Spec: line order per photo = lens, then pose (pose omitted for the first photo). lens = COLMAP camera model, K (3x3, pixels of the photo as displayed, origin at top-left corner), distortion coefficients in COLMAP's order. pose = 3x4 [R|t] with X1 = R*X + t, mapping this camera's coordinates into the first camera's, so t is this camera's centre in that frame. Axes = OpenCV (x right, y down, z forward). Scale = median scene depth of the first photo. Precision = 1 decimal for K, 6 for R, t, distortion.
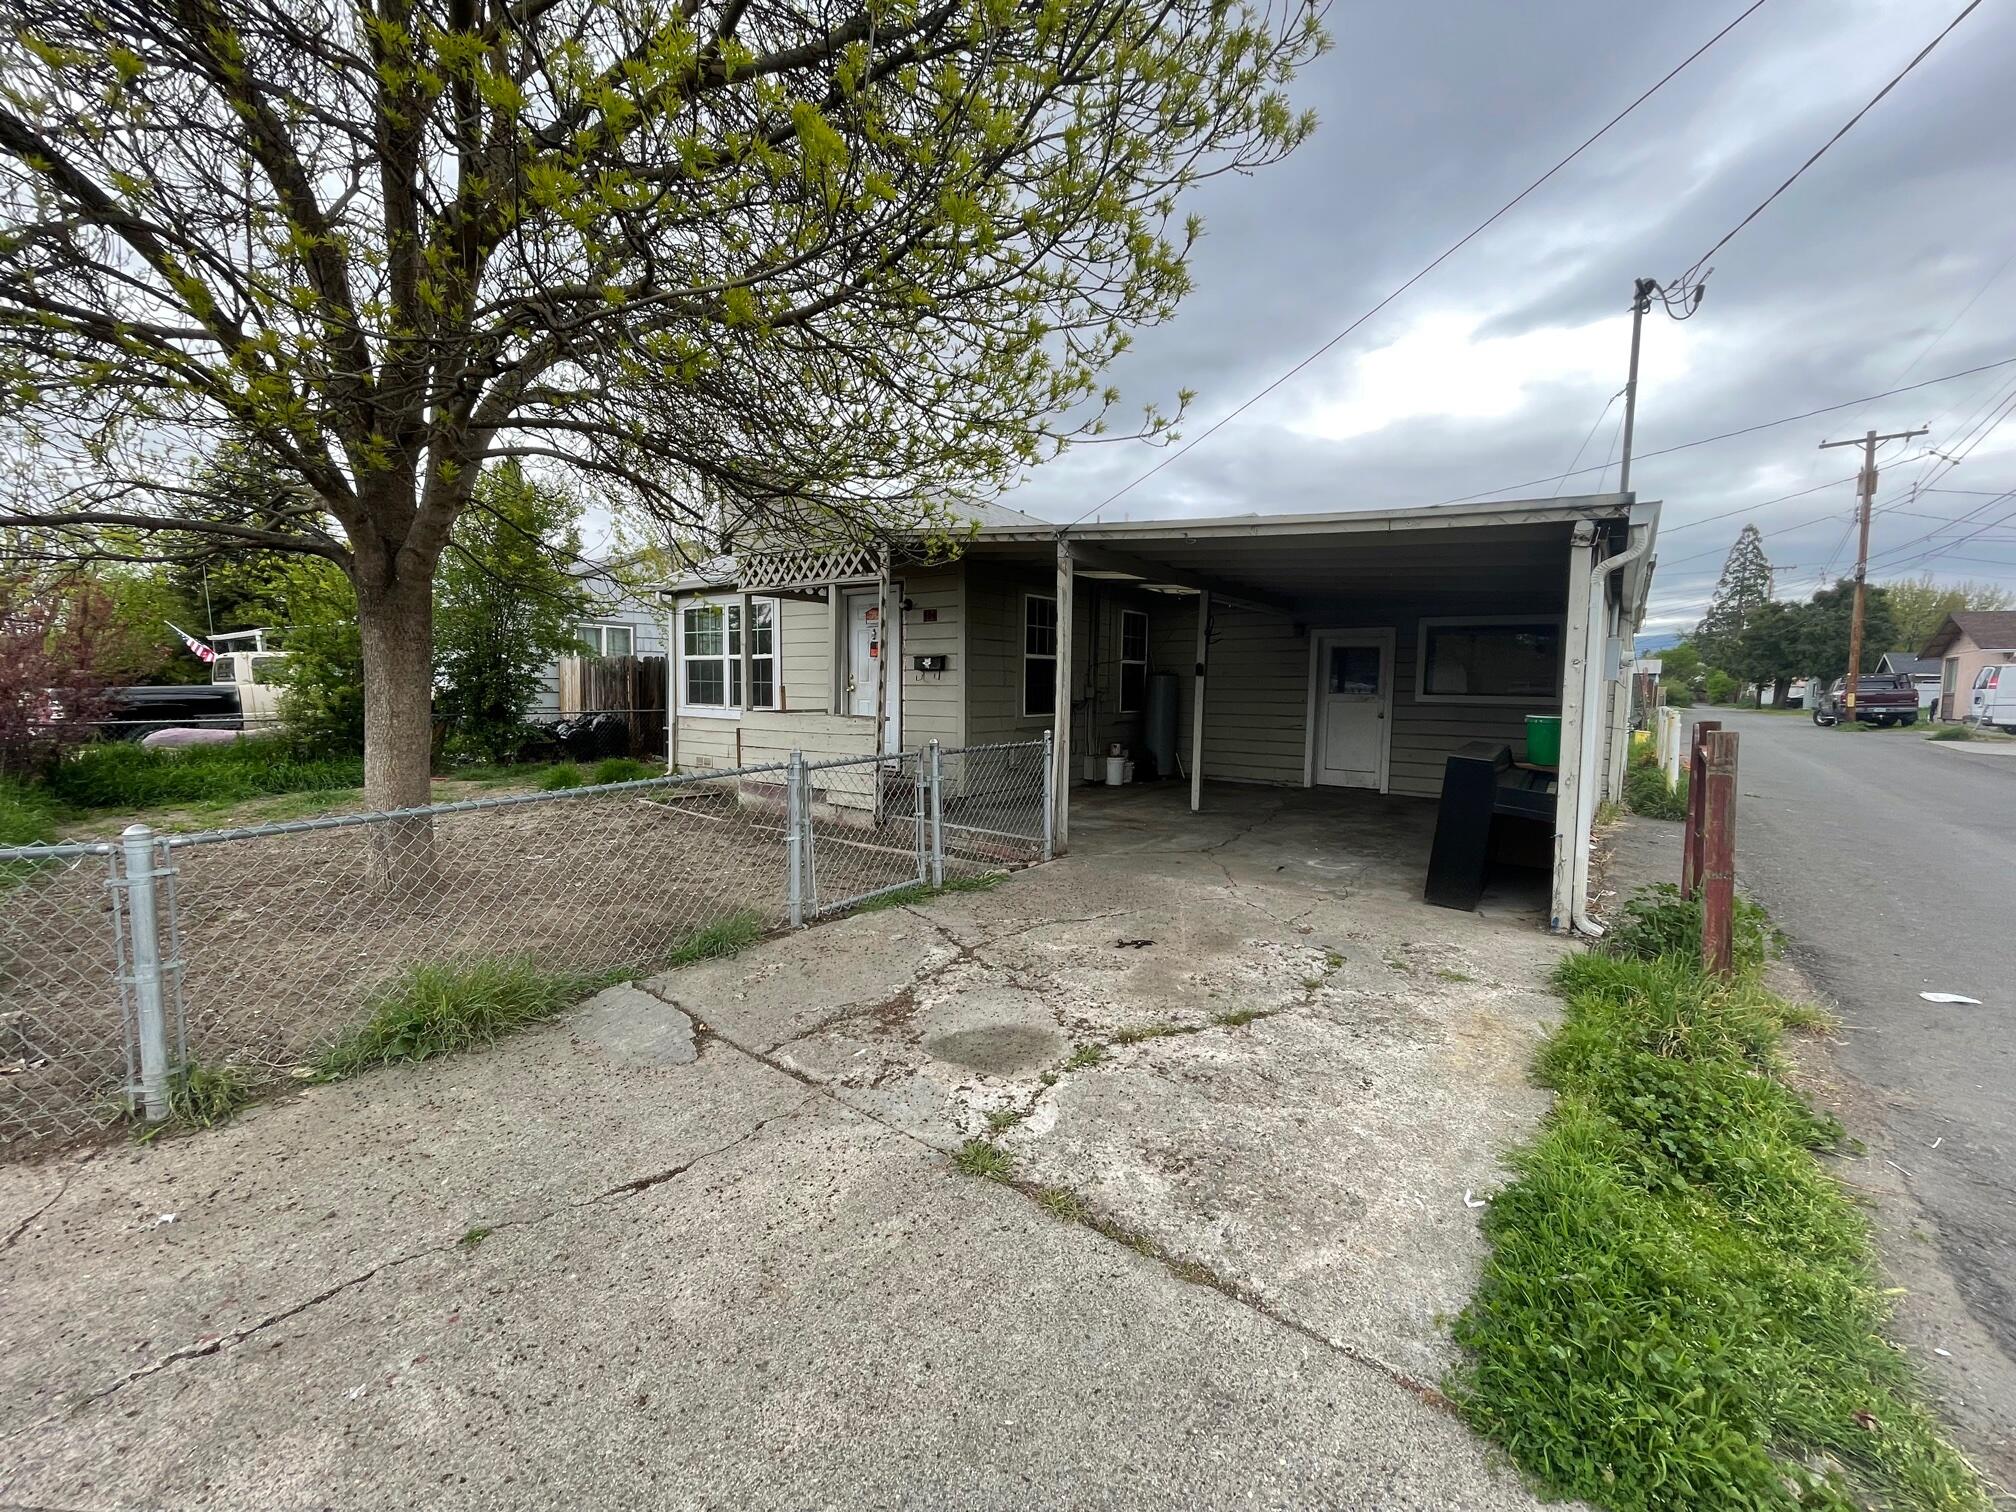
lens RADIAL K [[811.9, 0, 1003.9], [0, 811.9, 744.4], [0, 0, 1]] dist [-0.001431, 0.000379]
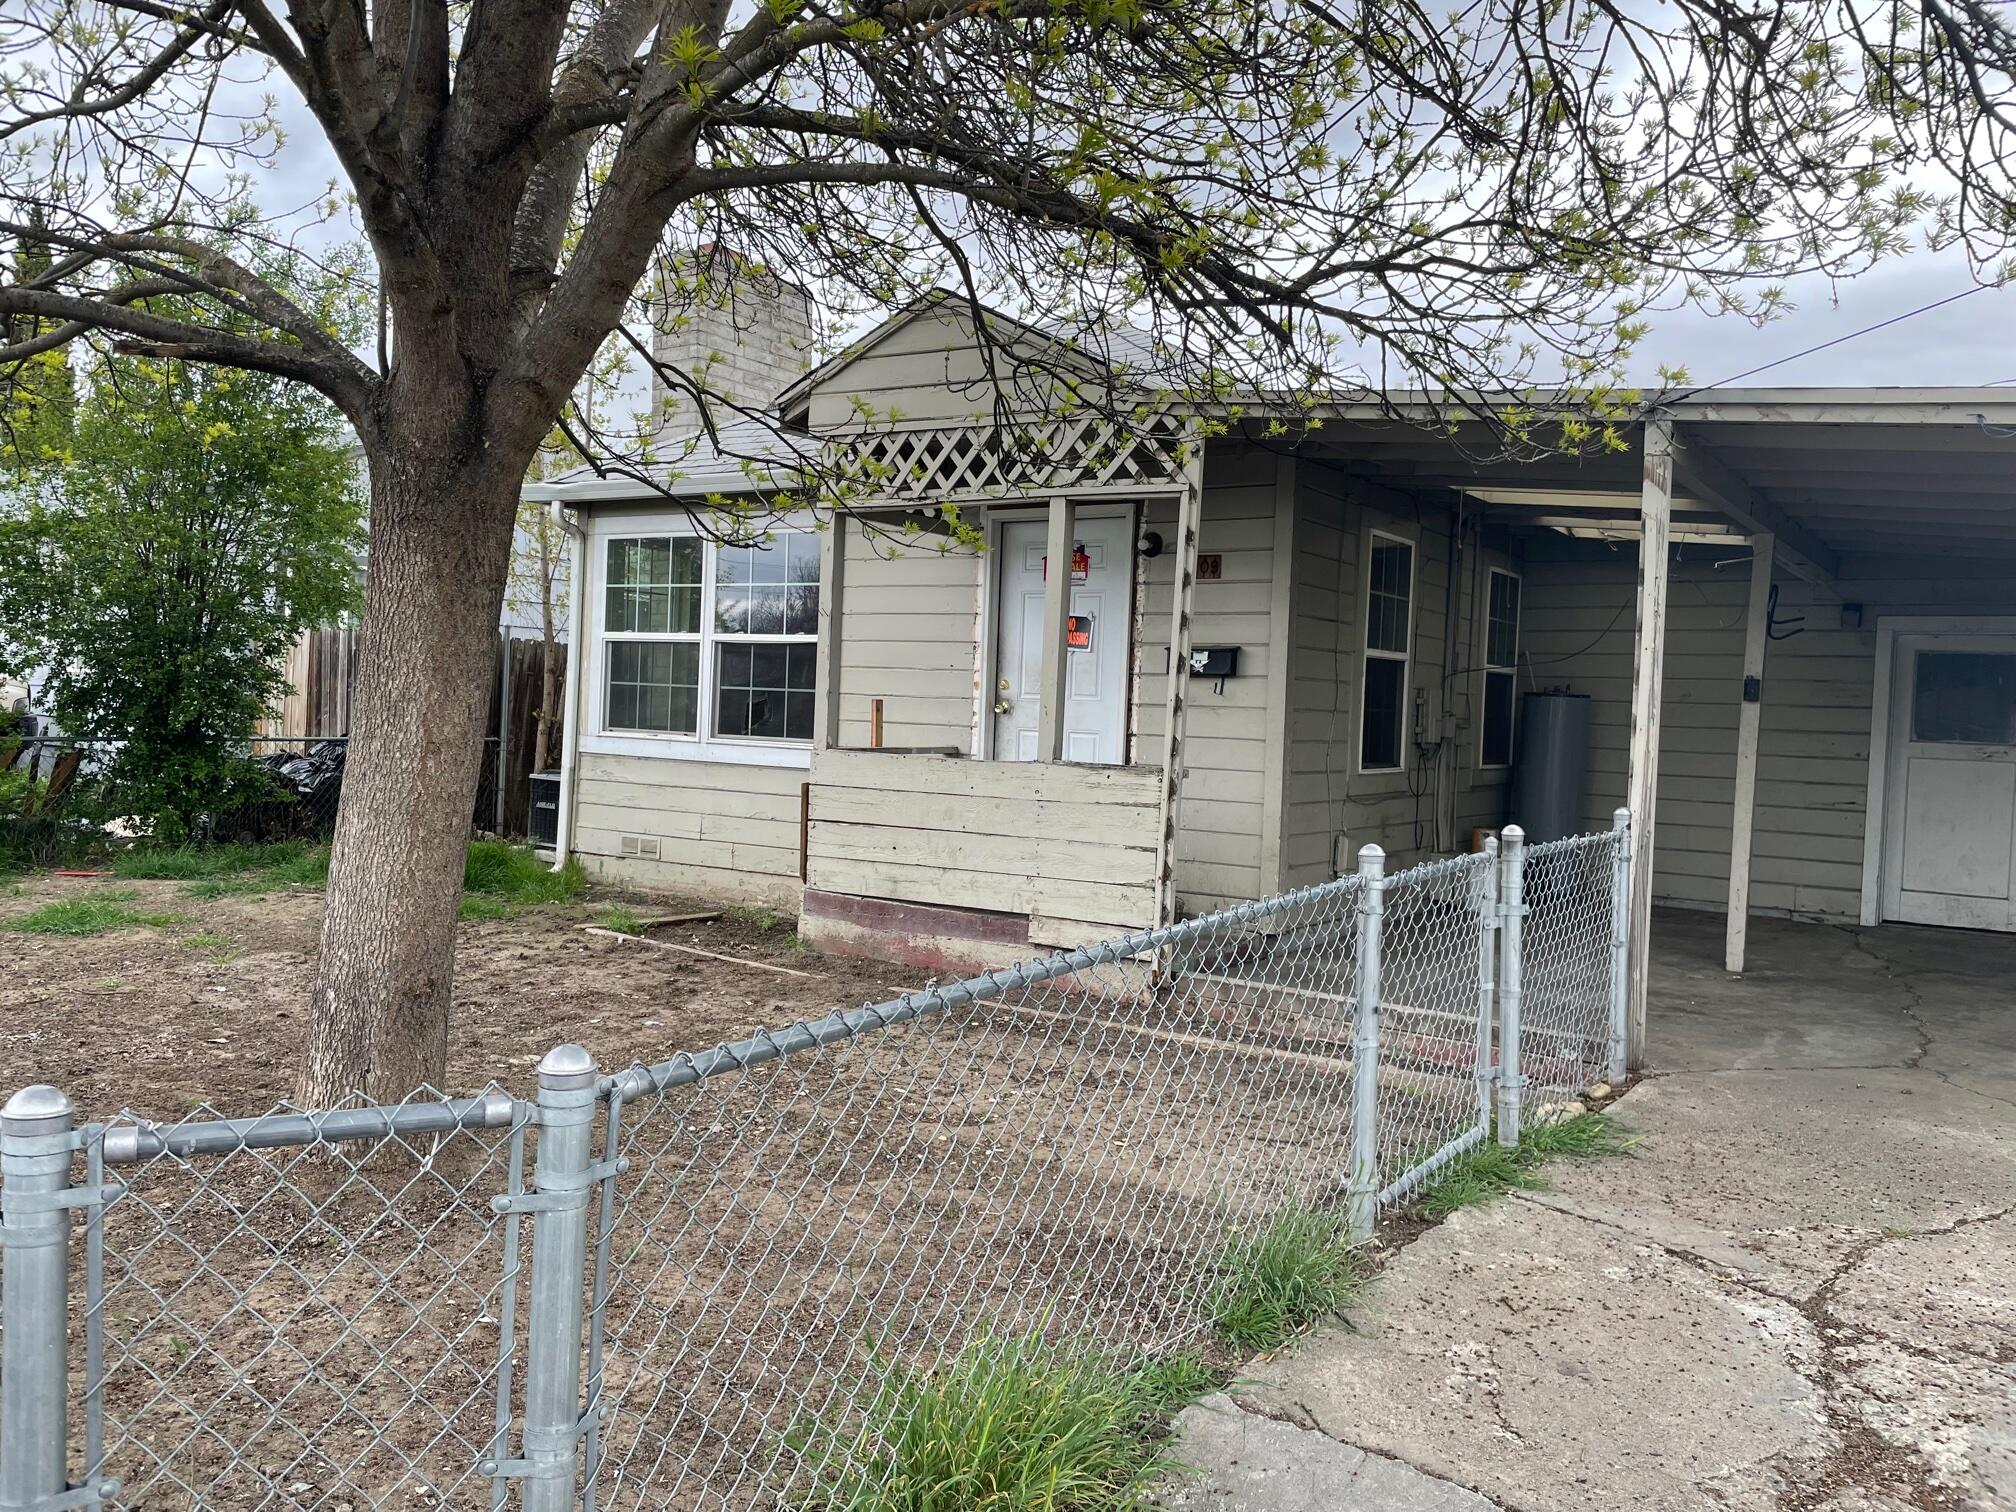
lens RADIAL K [[1529.9, 0, 1002.2], [0, 1529.9, 741.1], [0, 0, 1]] dist [0.040286, -0.055009]
pose [[0.998490, 0.025232, 0.048805, -0.342777], [-0.022889, 0.998585, -0.047993, -0.005479], [-0.049947, 0.046803, 0.997655, 0.099061]]
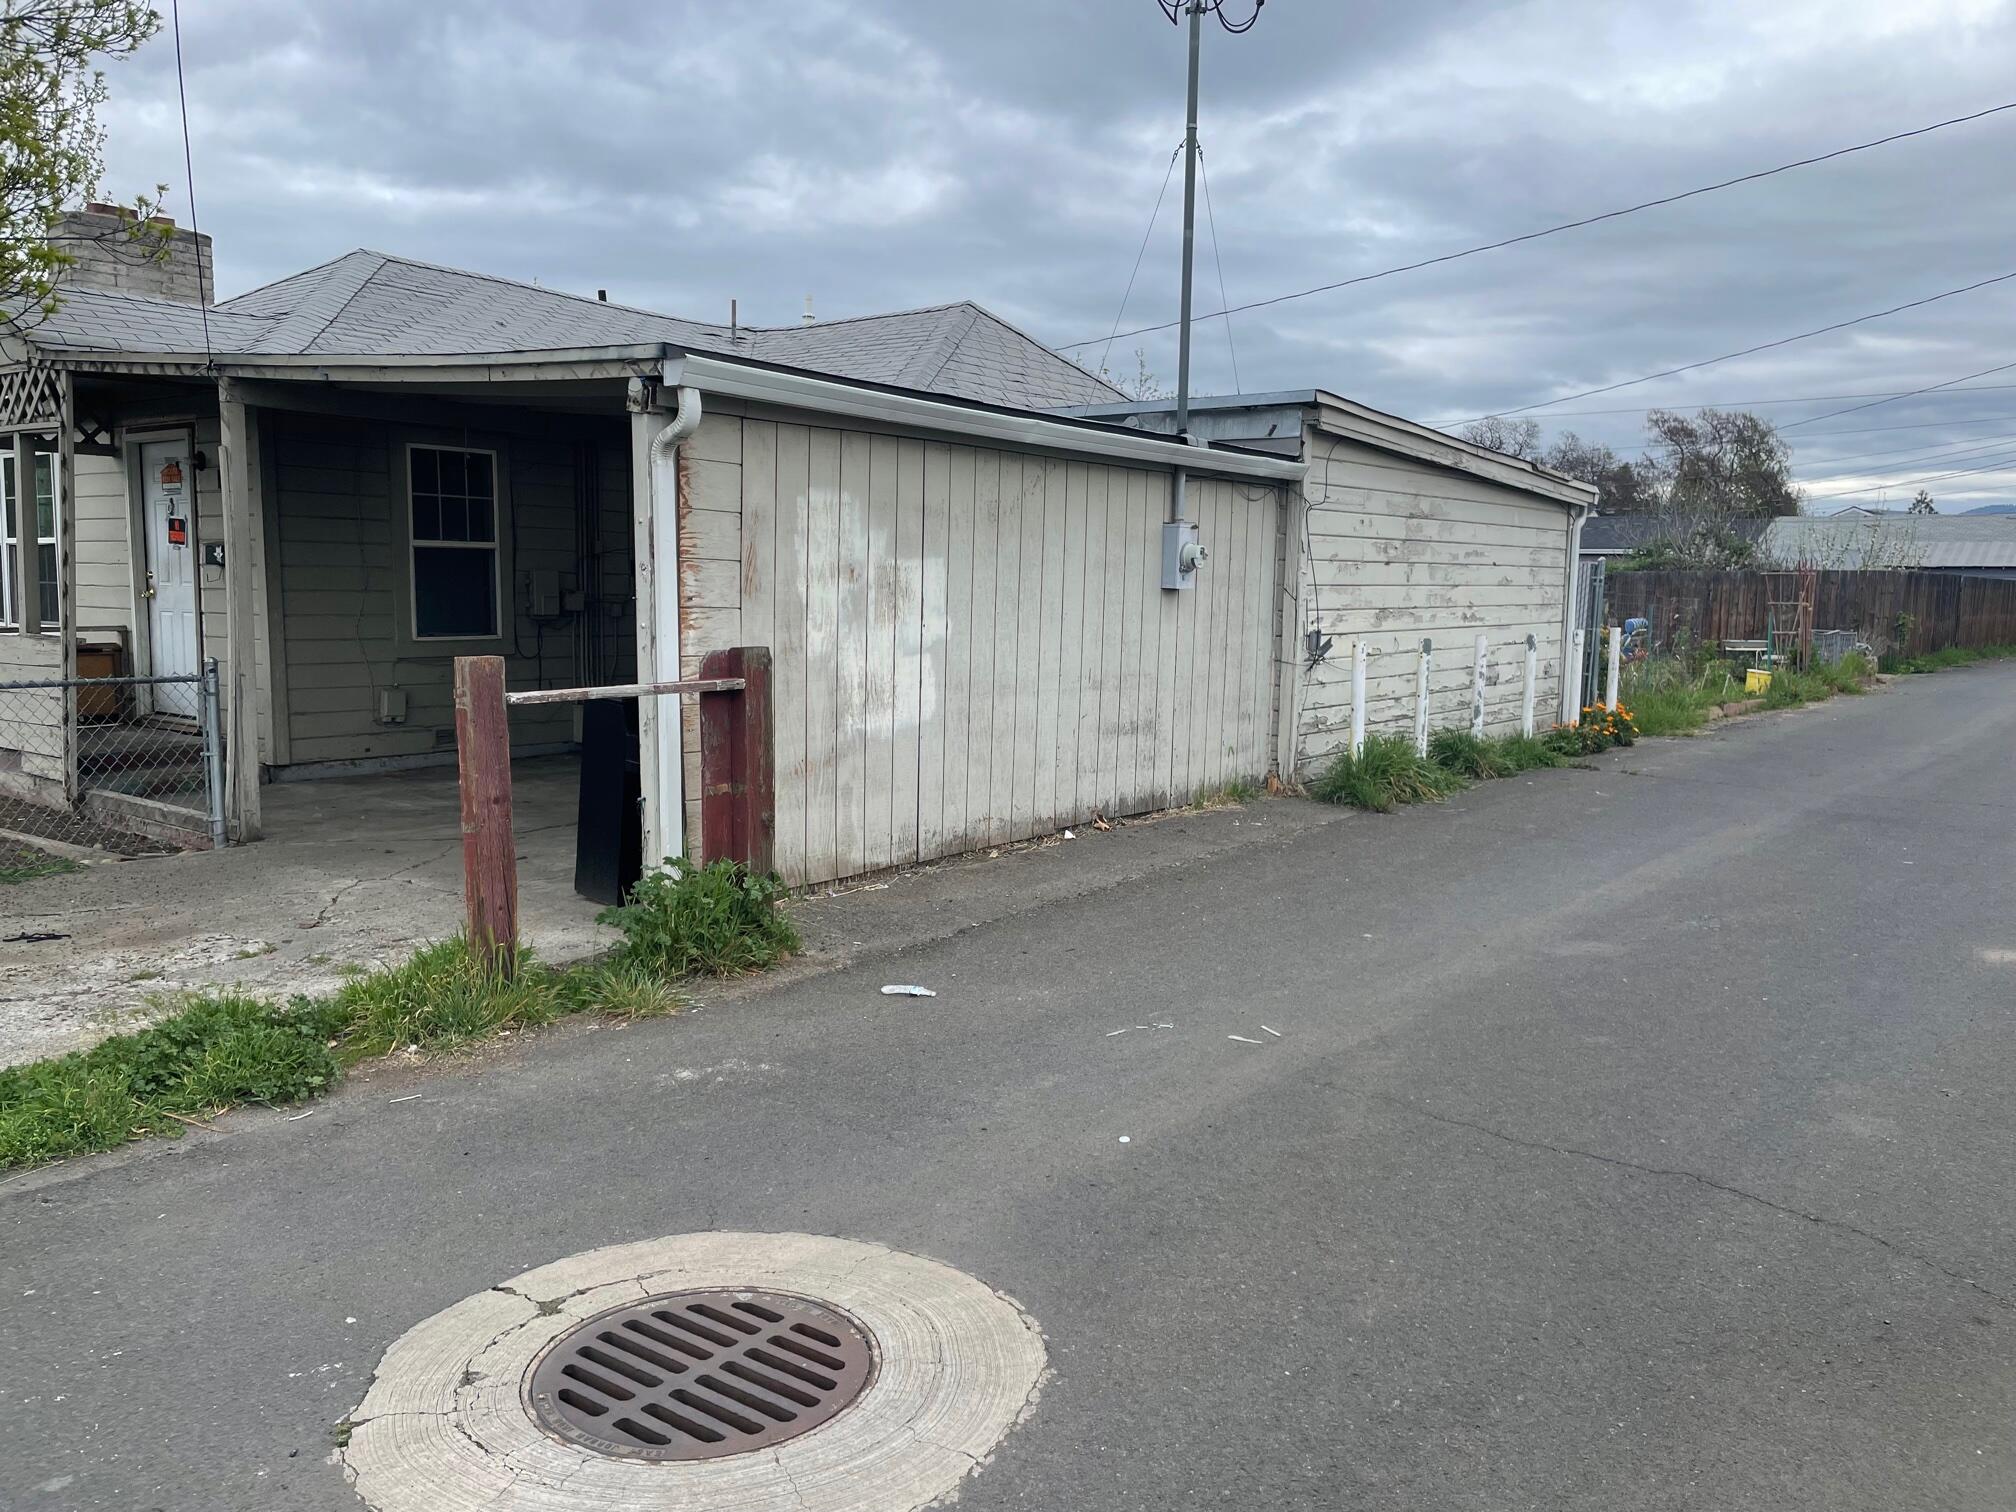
lens RADIAL K [[1529.9, 0, 1009.0], [0, 1529.9, 758.0], [0, 0, 1]] dist [0.040286, -0.055009]
pose [[0.999972, 0.003110, 0.006877, 0.679230], [-0.003383, 0.999196, 0.039950, 0.011152], [-0.006748, -0.039972, 0.999178, -0.280997]]
